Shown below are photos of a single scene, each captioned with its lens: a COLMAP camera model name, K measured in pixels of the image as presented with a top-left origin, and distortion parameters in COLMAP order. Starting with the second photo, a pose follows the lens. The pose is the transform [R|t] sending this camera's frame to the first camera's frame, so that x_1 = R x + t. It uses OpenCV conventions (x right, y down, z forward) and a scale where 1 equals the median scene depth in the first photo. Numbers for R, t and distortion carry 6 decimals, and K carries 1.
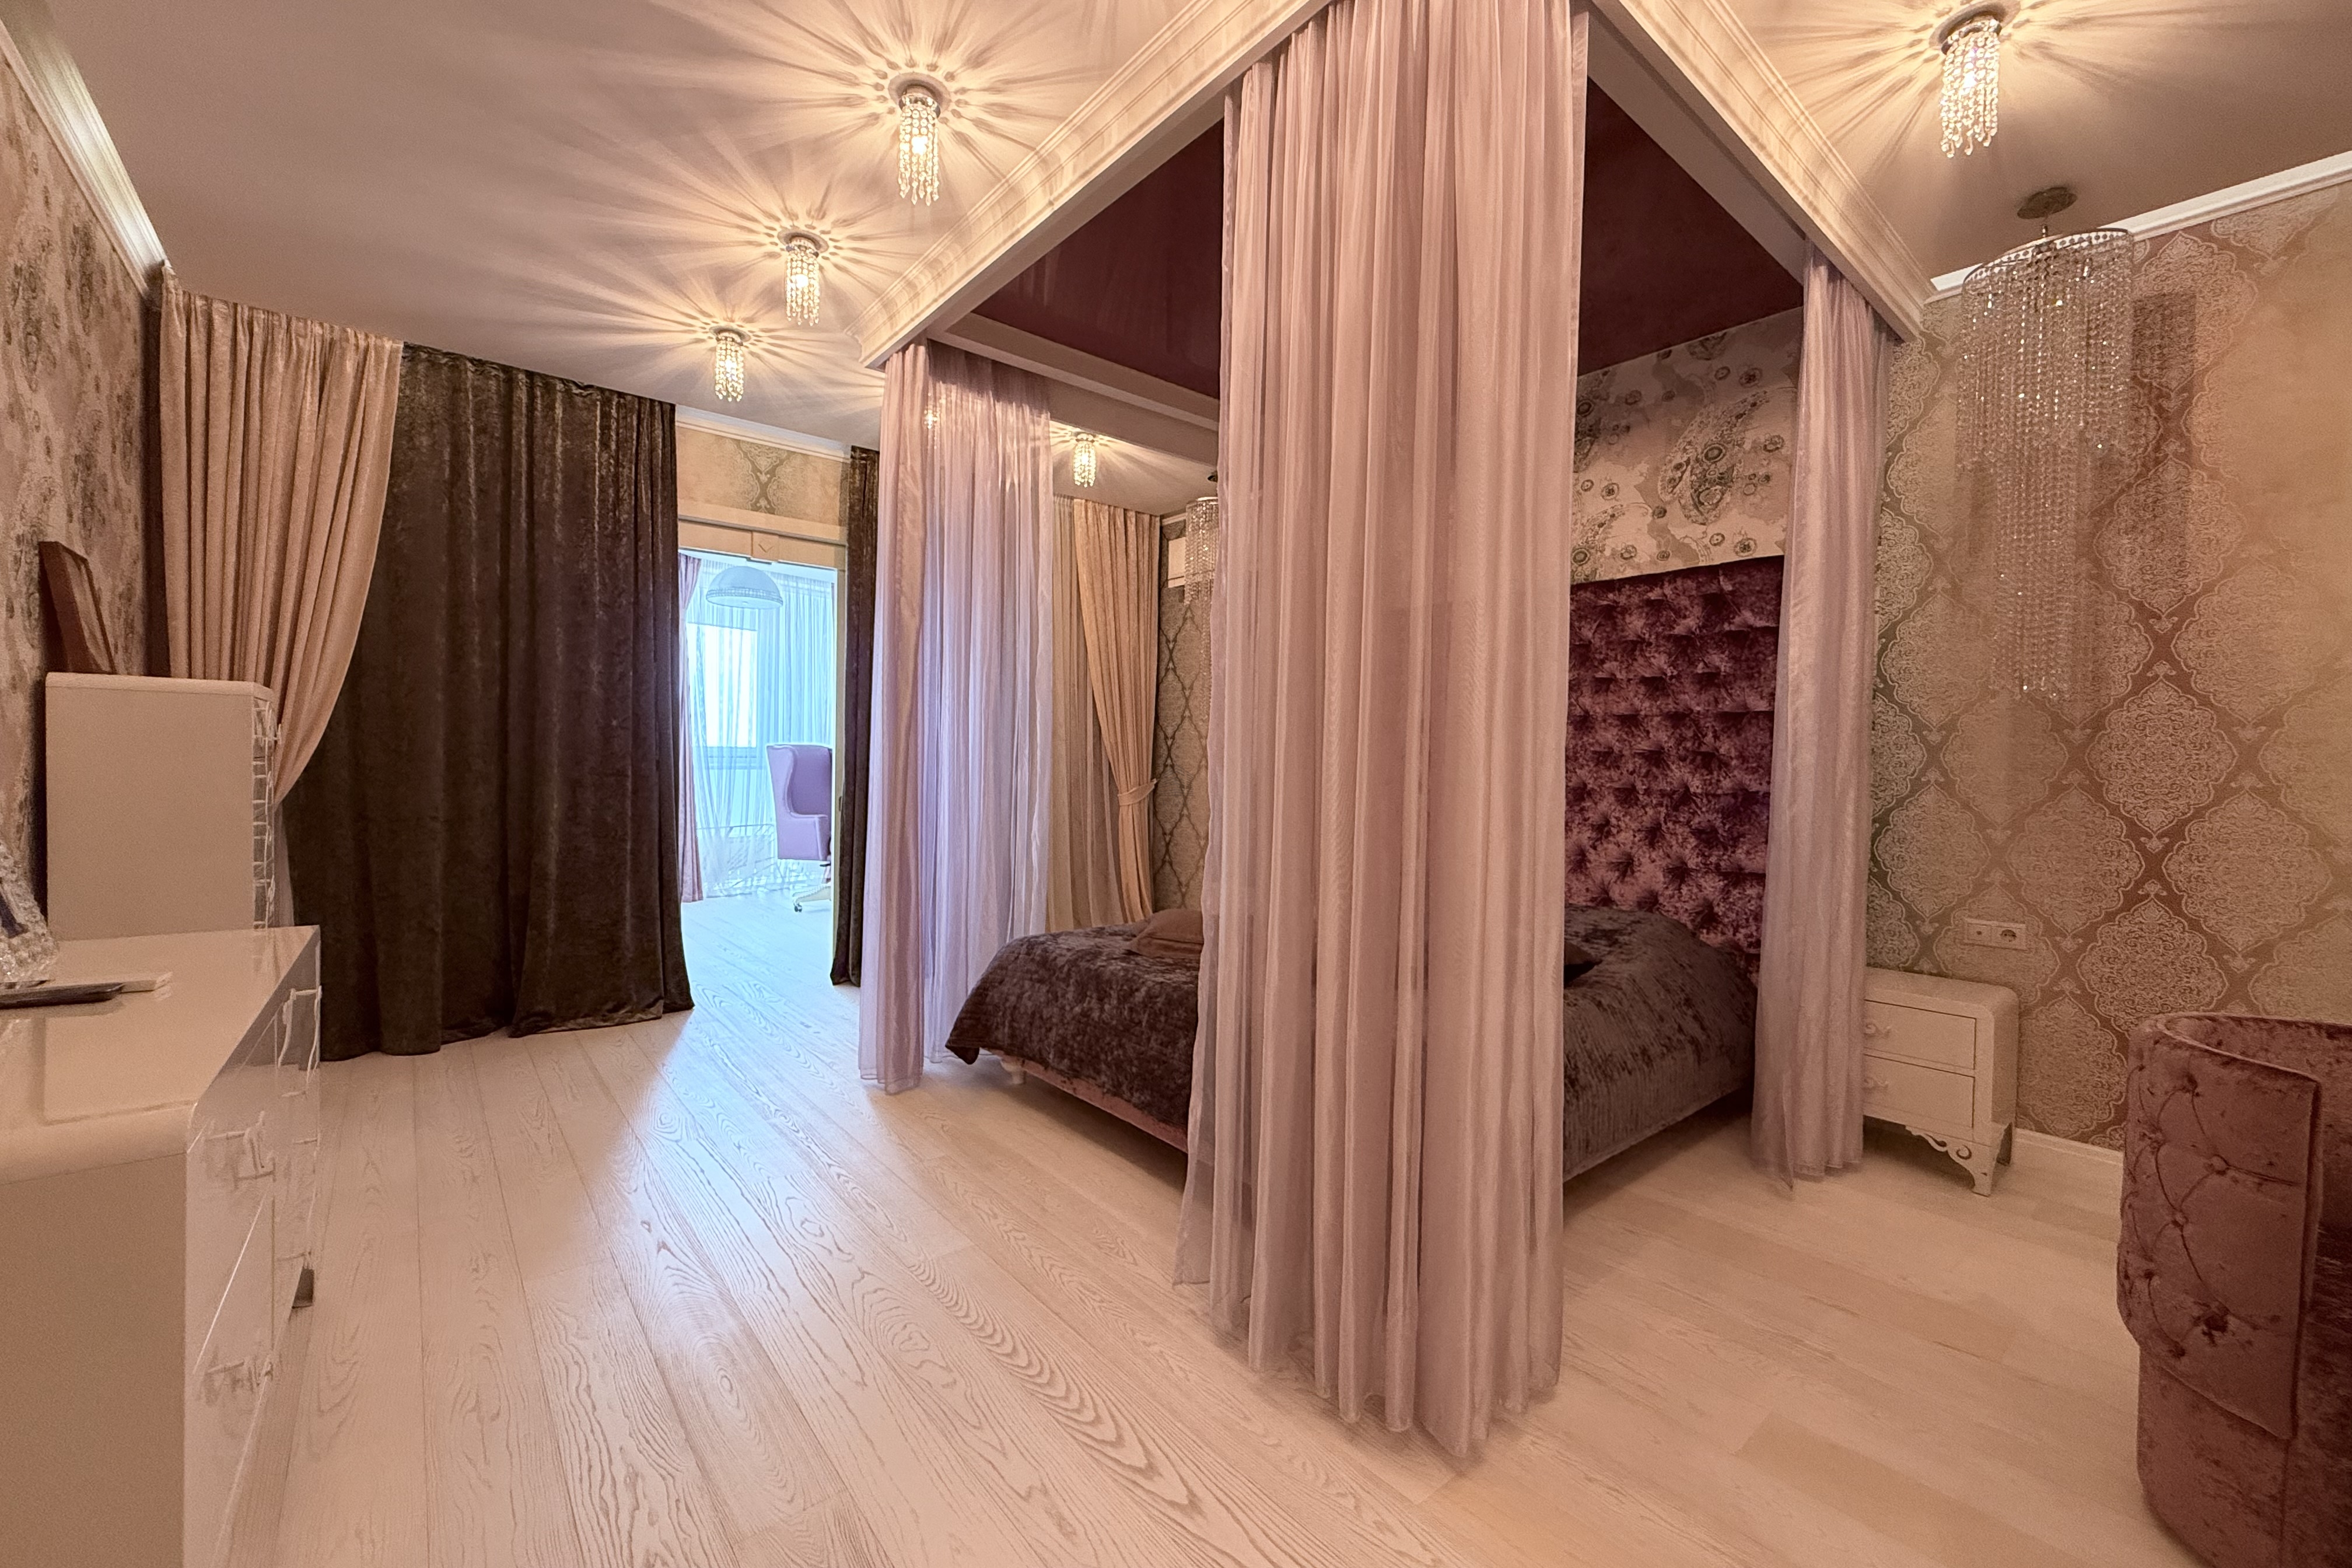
lens RADIAL K [[946.2, 0, 1217.5], [0, 946.2, 788.6], [0, 0, 1]] dist [-0.021353, 0.000070]
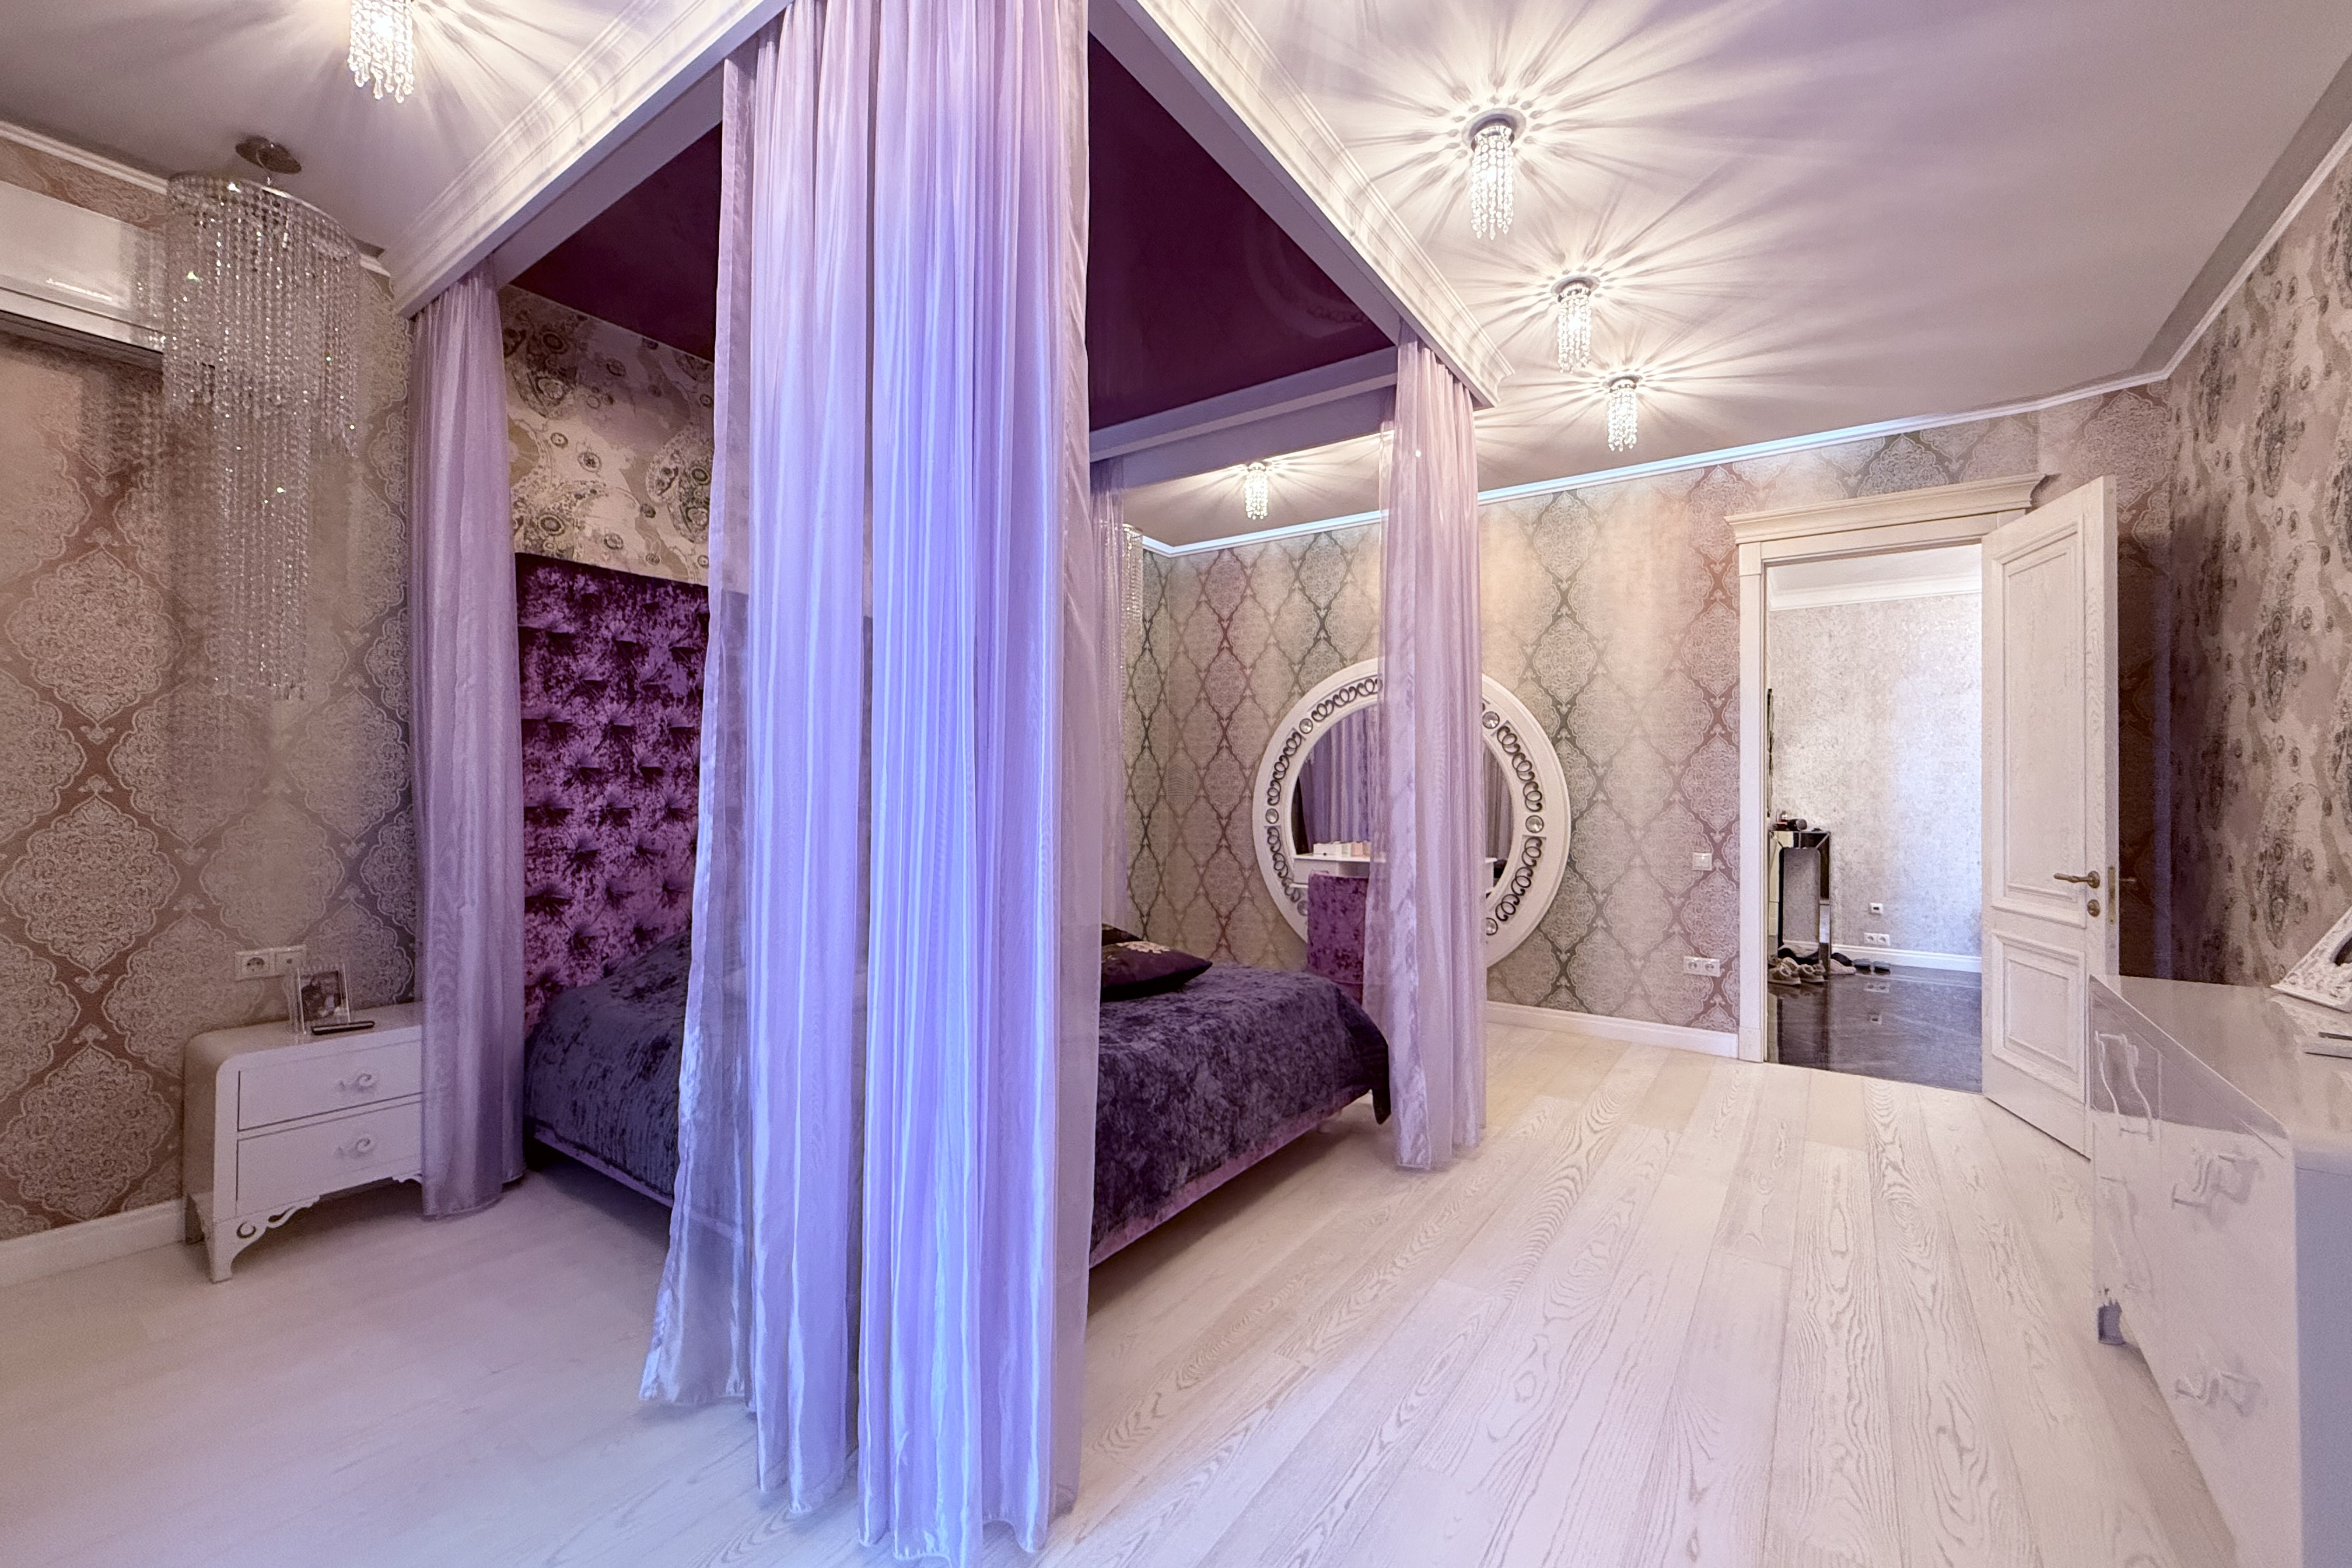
lens RADIAL K [[937.3, 0, 1170.5], [0, 937.3, 782.3], [0, 0, 1]] dist [-0.000517, -0.000106]
pose [[-0.235982, -0.002280, 0.971755, -0.914931], [0.013494, 0.999893, 0.005623, -0.039284], [-0.971664, 0.014440, -0.235926, 1.192761]]
